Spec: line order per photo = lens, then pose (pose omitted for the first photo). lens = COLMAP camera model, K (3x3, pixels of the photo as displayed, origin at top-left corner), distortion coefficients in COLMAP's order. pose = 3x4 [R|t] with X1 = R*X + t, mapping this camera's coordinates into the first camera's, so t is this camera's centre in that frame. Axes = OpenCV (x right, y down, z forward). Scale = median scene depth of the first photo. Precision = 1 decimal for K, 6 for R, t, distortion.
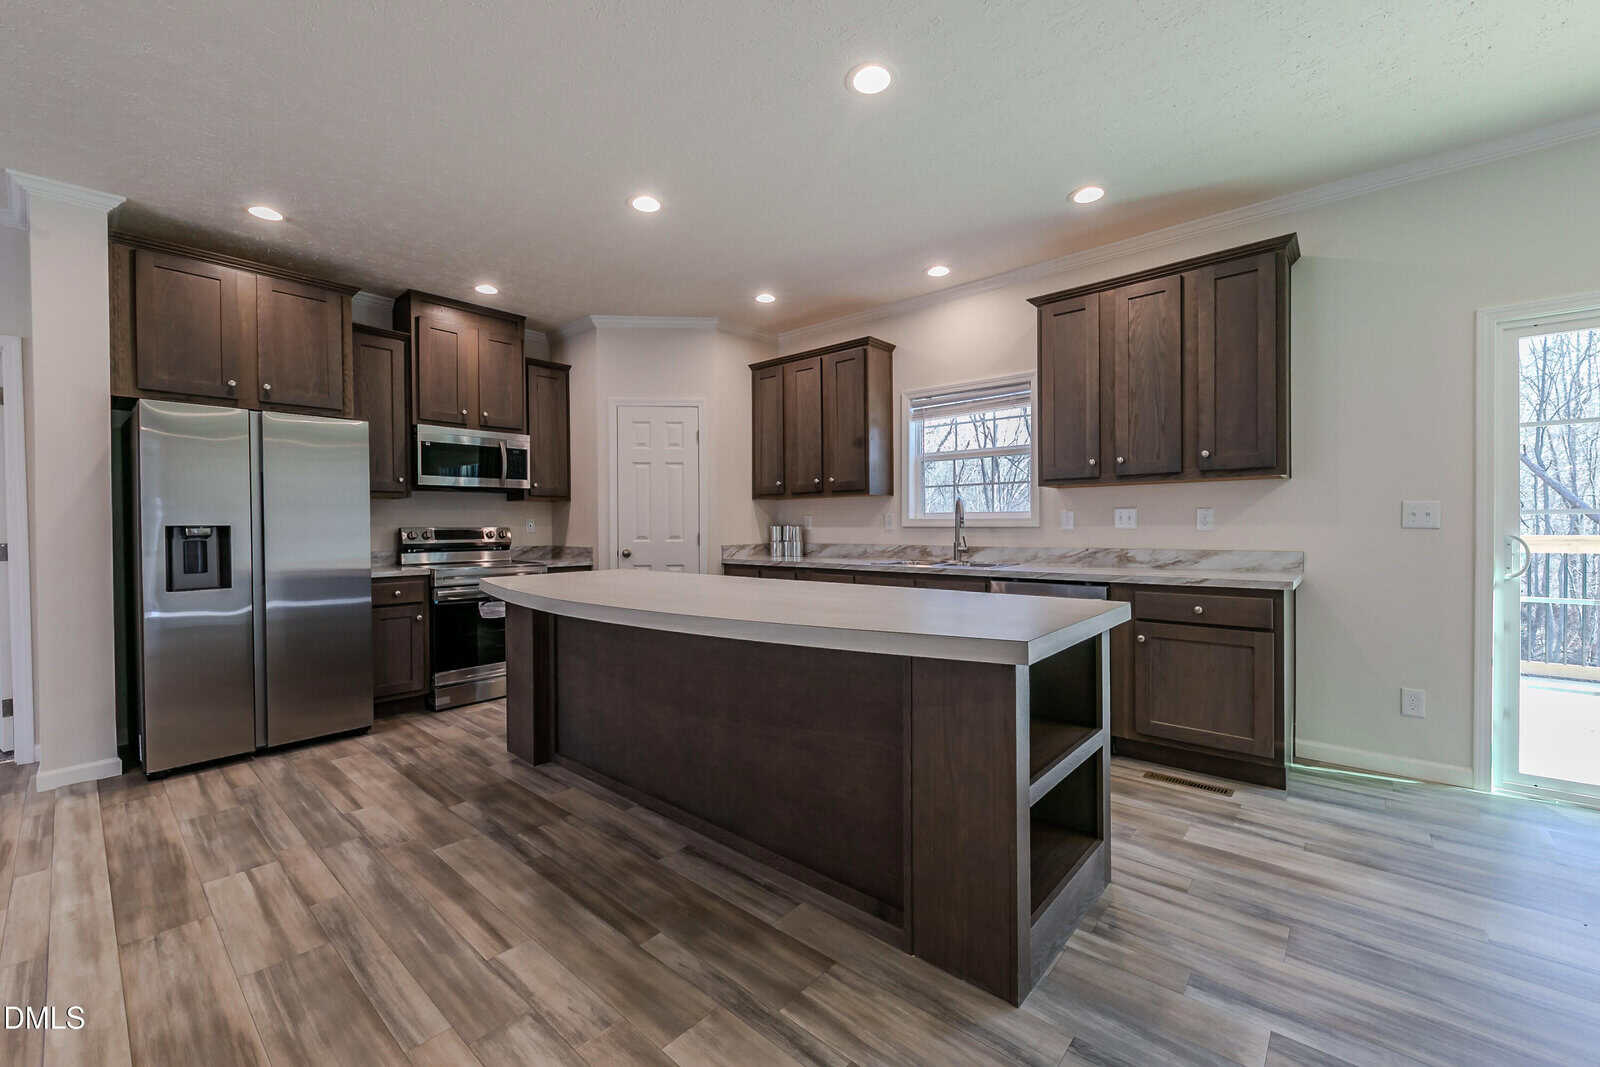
lens RADIAL K [[642.5, 0, 807.2], [0, 642.5, 526.1], [0, 0, 1]] dist [0.003547, -0.001998]
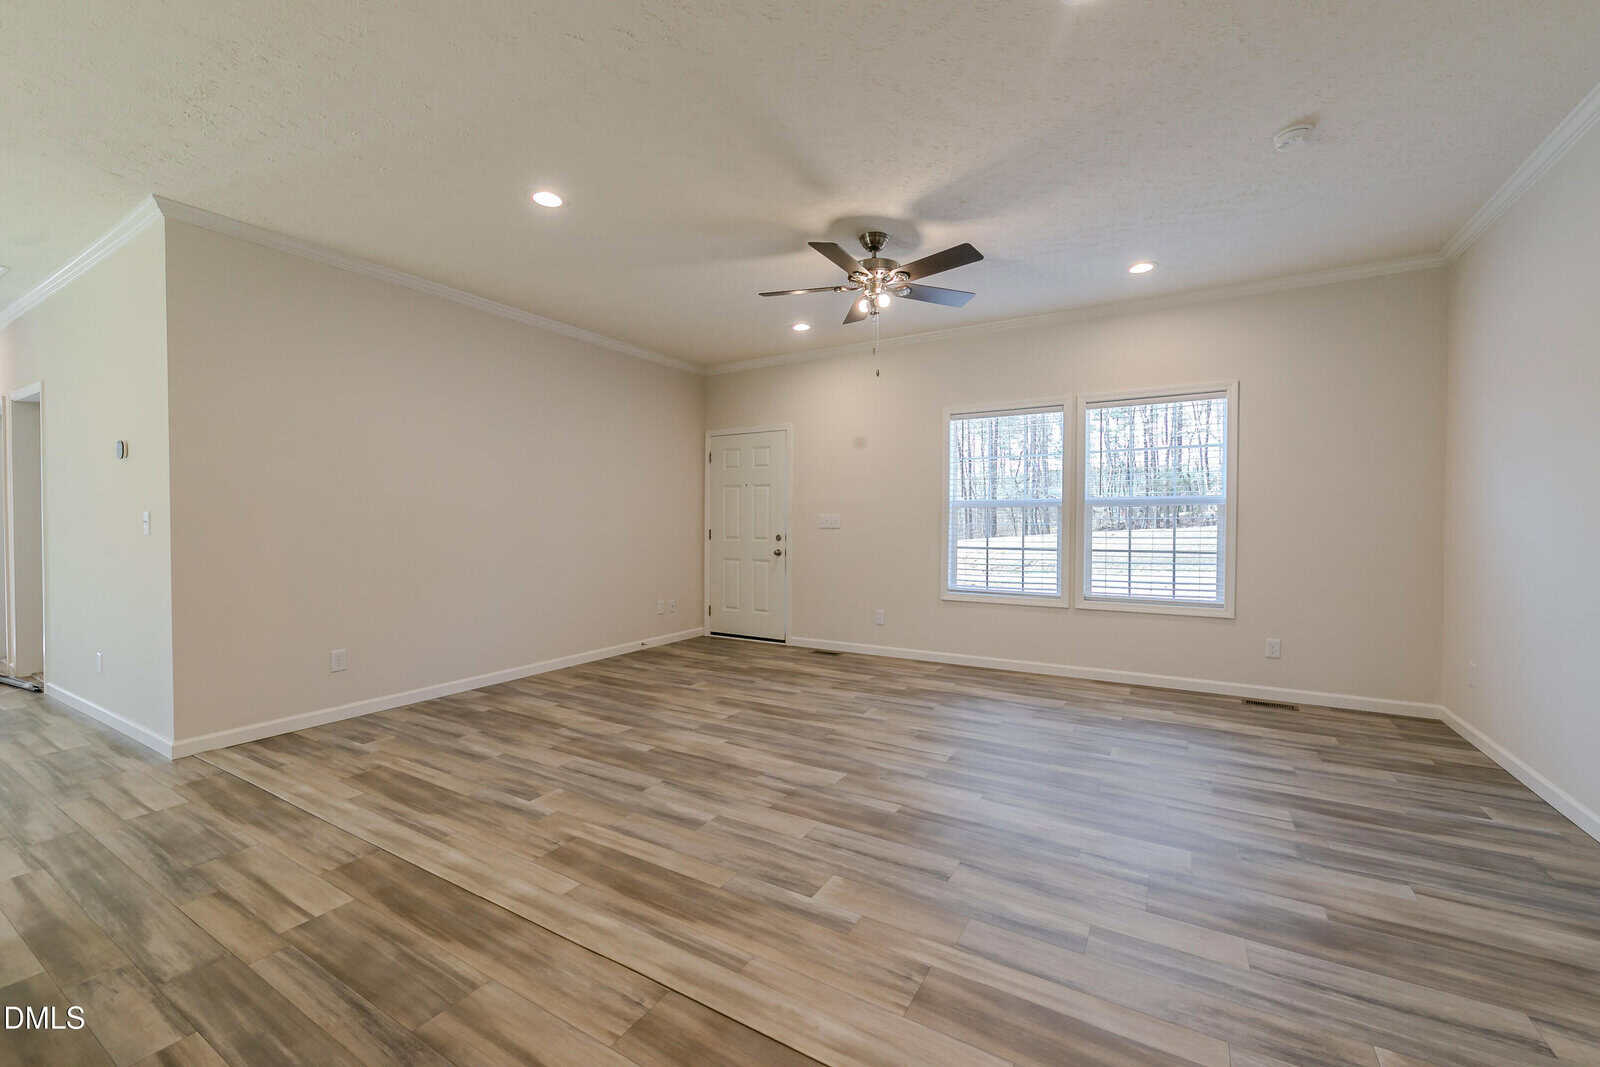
lens RADIAL K [[642.5, 0, 811.7], [0, 642.5, 532.2], [0, 0, 1]] dist [0.003547, -0.001998]
pose [[-0.983197, 0.010244, -0.182263, -0.581133], [0.006886, 0.999795, 0.019045, 0.000522], [0.182420, 0.017470, -0.983065, 0.997034]]
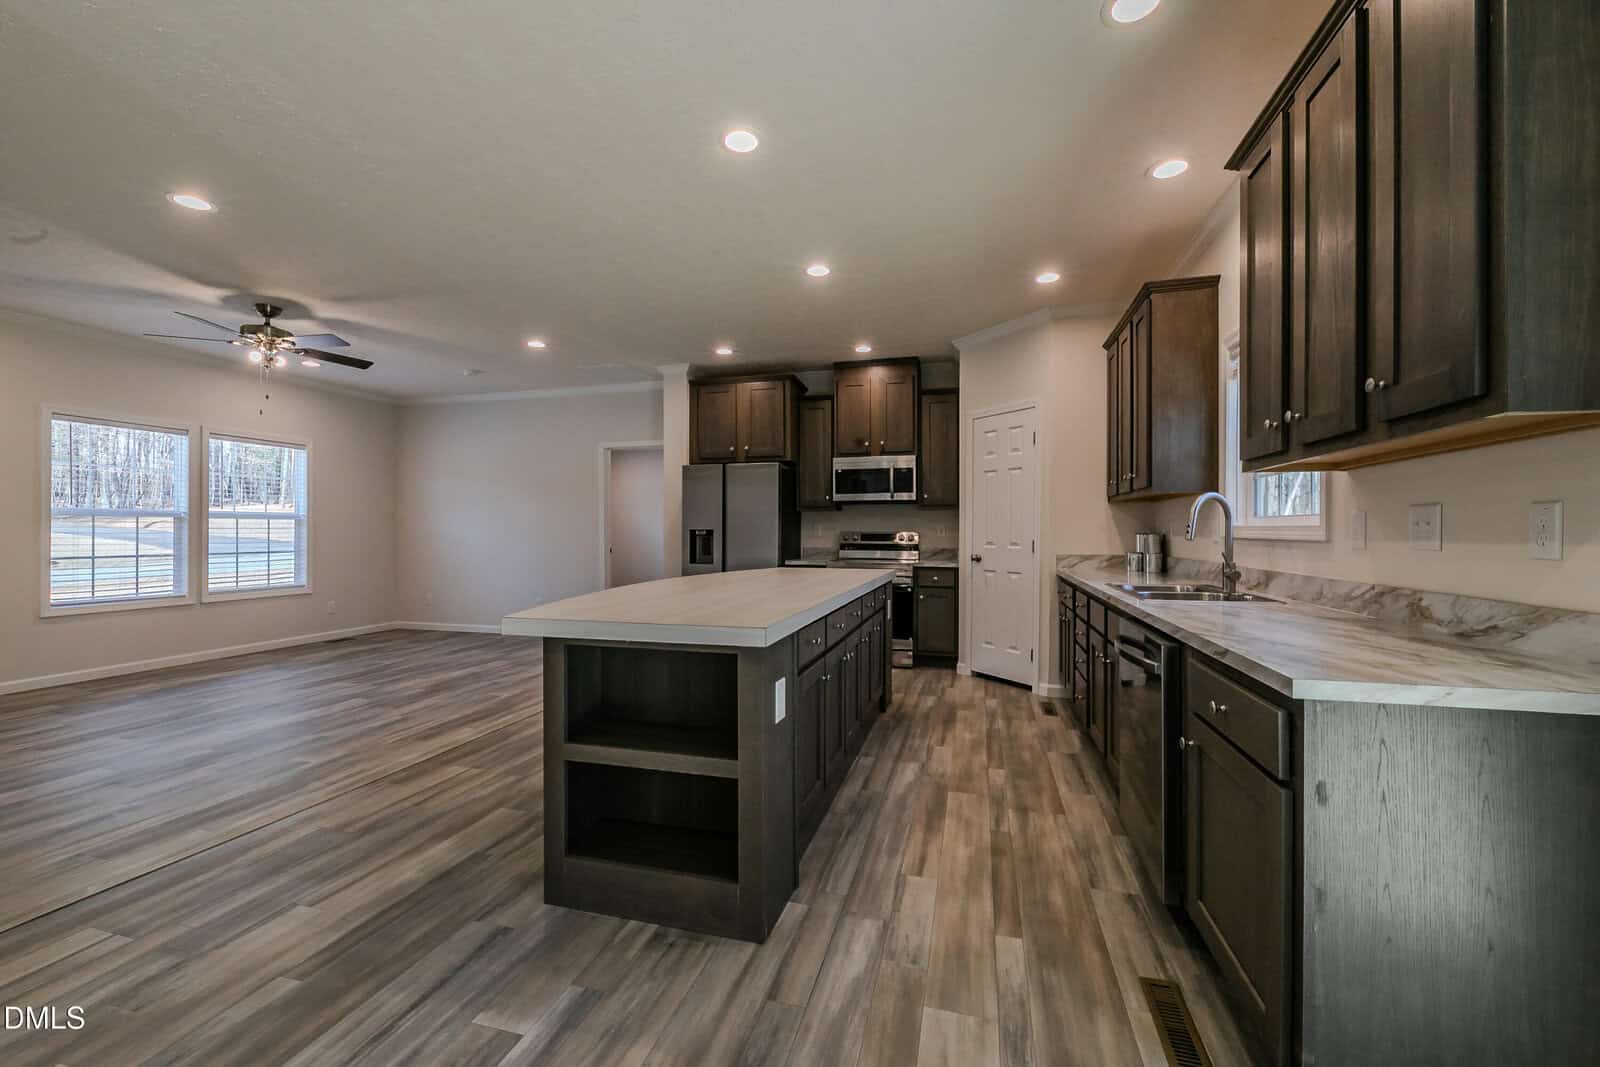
lens RADIAL K [[642.5, 0, 804.5], [0, 642.5, 531.5], [0, 0, 1]] dist [0.003547, -0.001998]
pose [[0.434570, 0.009541, -0.900588, 0.782106], [-0.005938, 0.999953, 0.007729, -0.010612], [0.900619, 0.001989, 0.434606, 0.409740]]
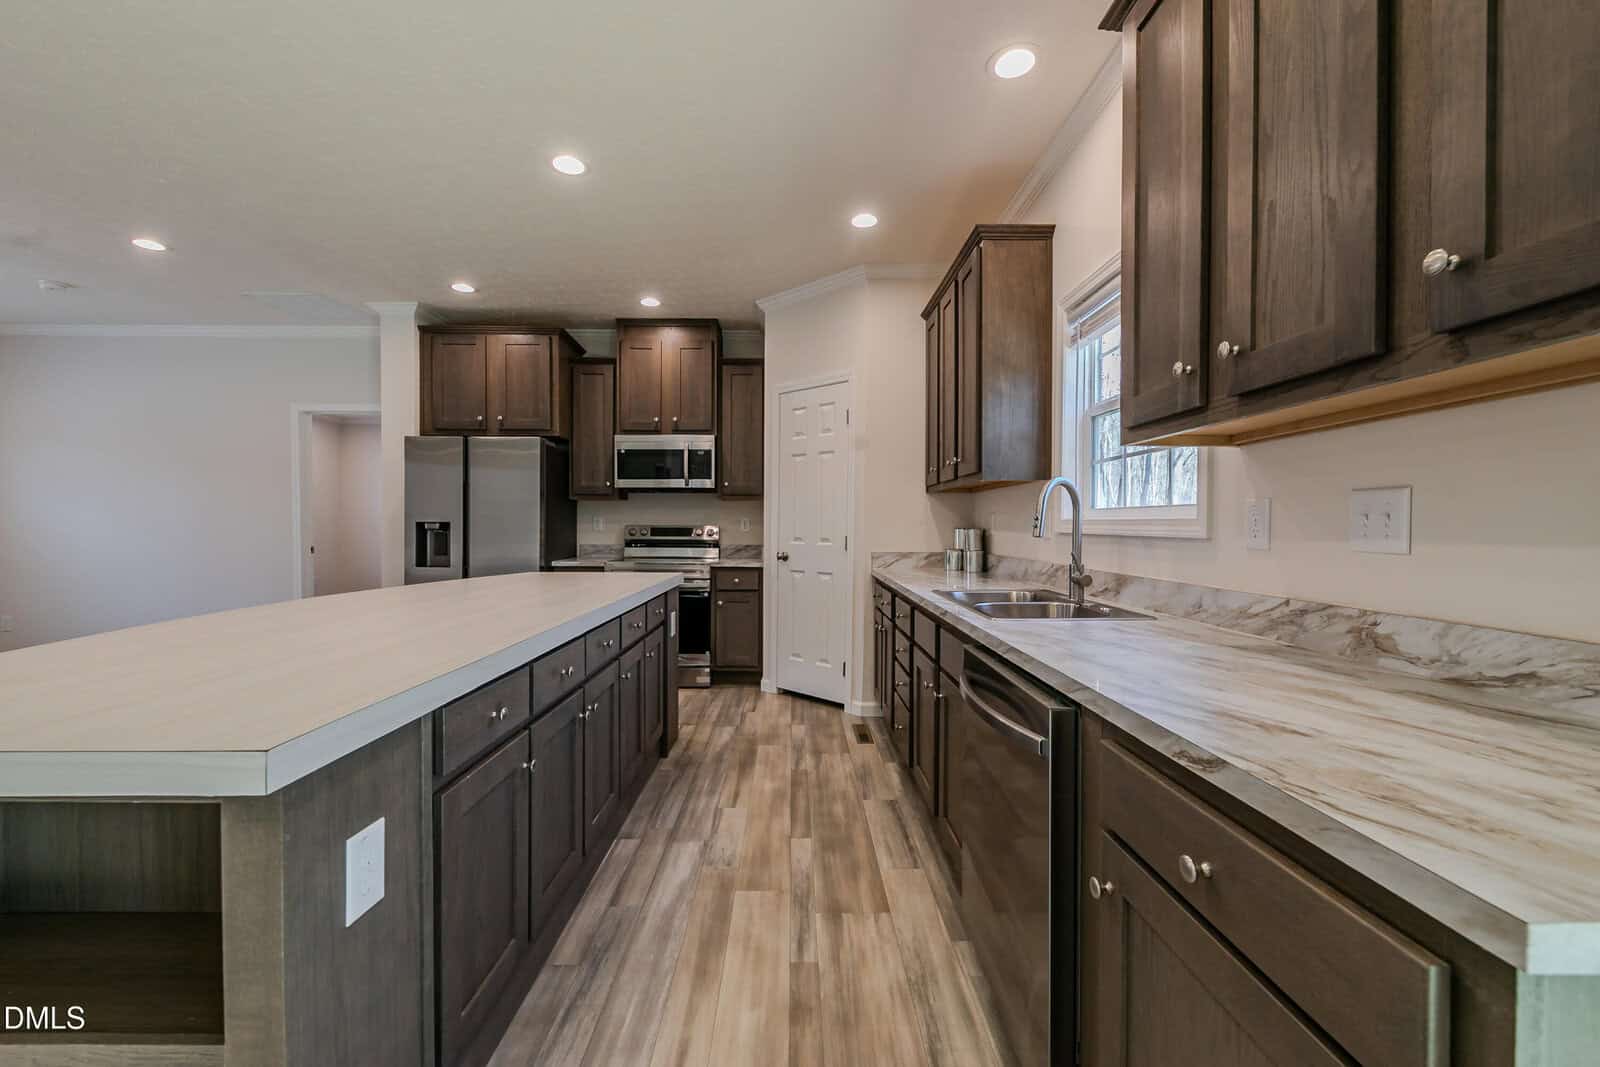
lens RADIAL K [[642.5, 0, 801.1], [0, 642.5, 530.9], [0, 0, 1]] dist [0.003547, -0.001998]
pose [[0.664426, 0.017665, -0.747146, 0.588882], [-0.009973, 0.999841, 0.014771, -0.009427], [0.747288, -0.002363, 0.664496, 0.596762]]
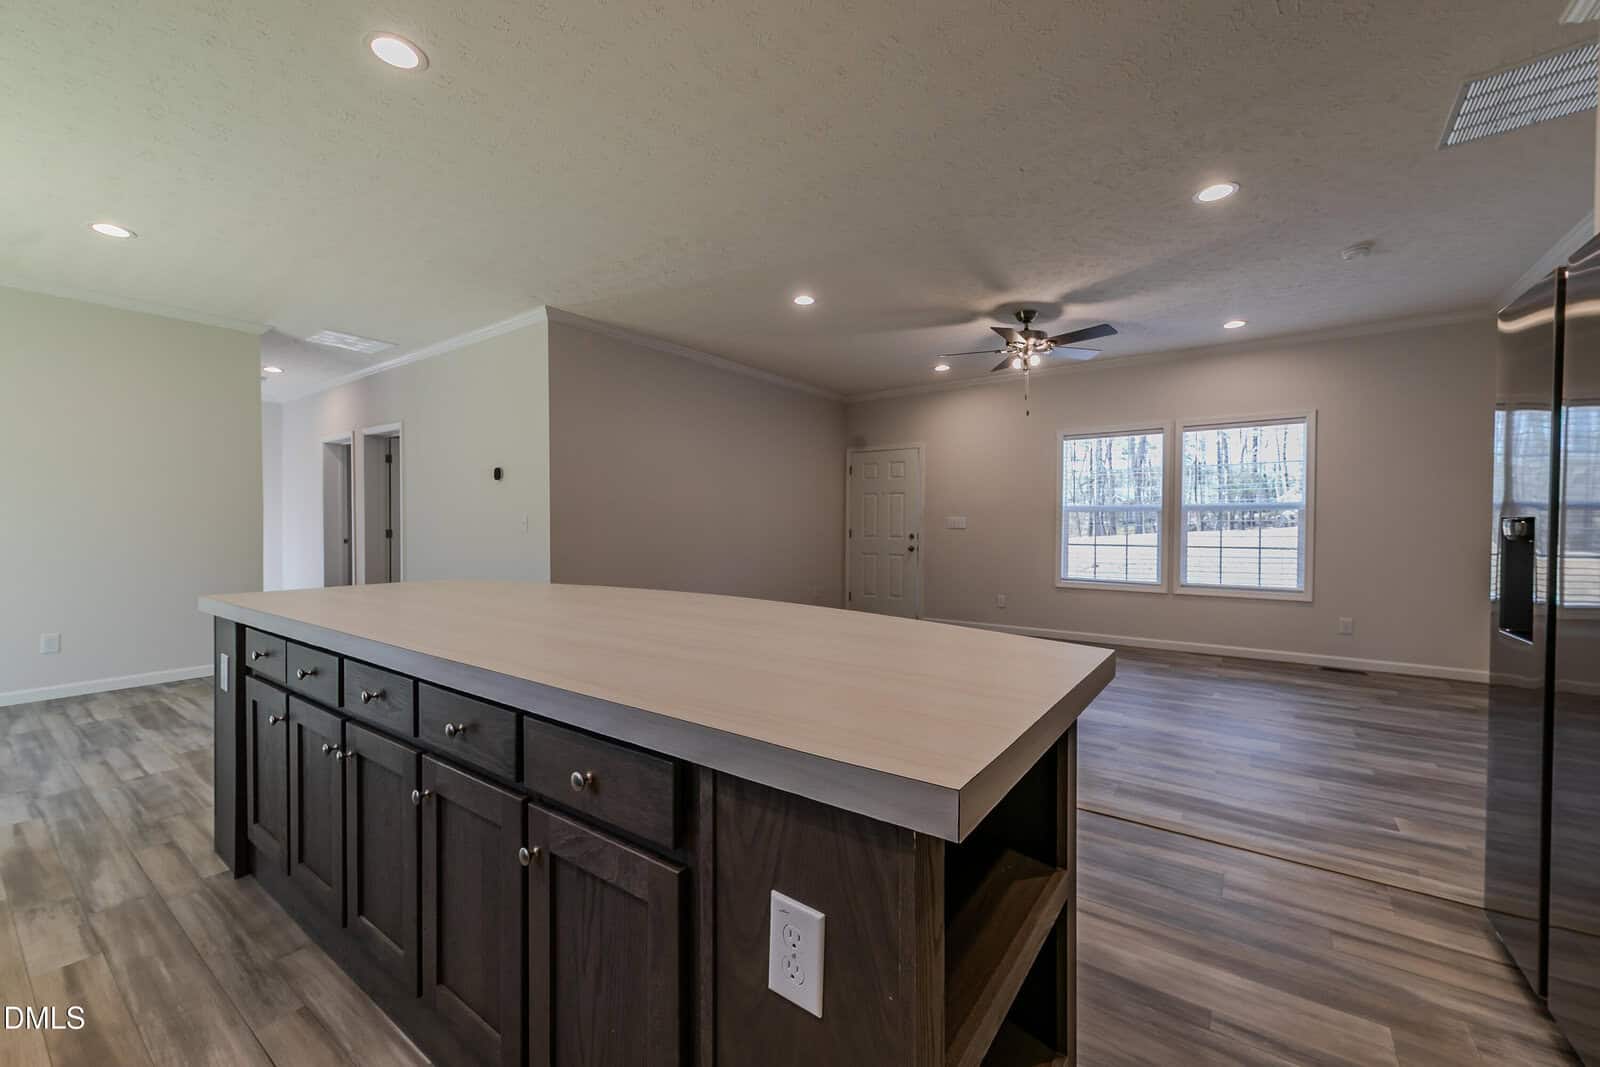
lens RADIAL K [[642.5, 0, 806.0], [0, 642.5, 528.5], [0, 0, 1]] dist [0.003547, -0.001998]
pose [[-0.995522, 0.007382, -0.094244, -0.265414], [0.006468, 0.999929, 0.009996, -0.001418], [0.094311, 0.009342, -0.995499, 1.336791]]
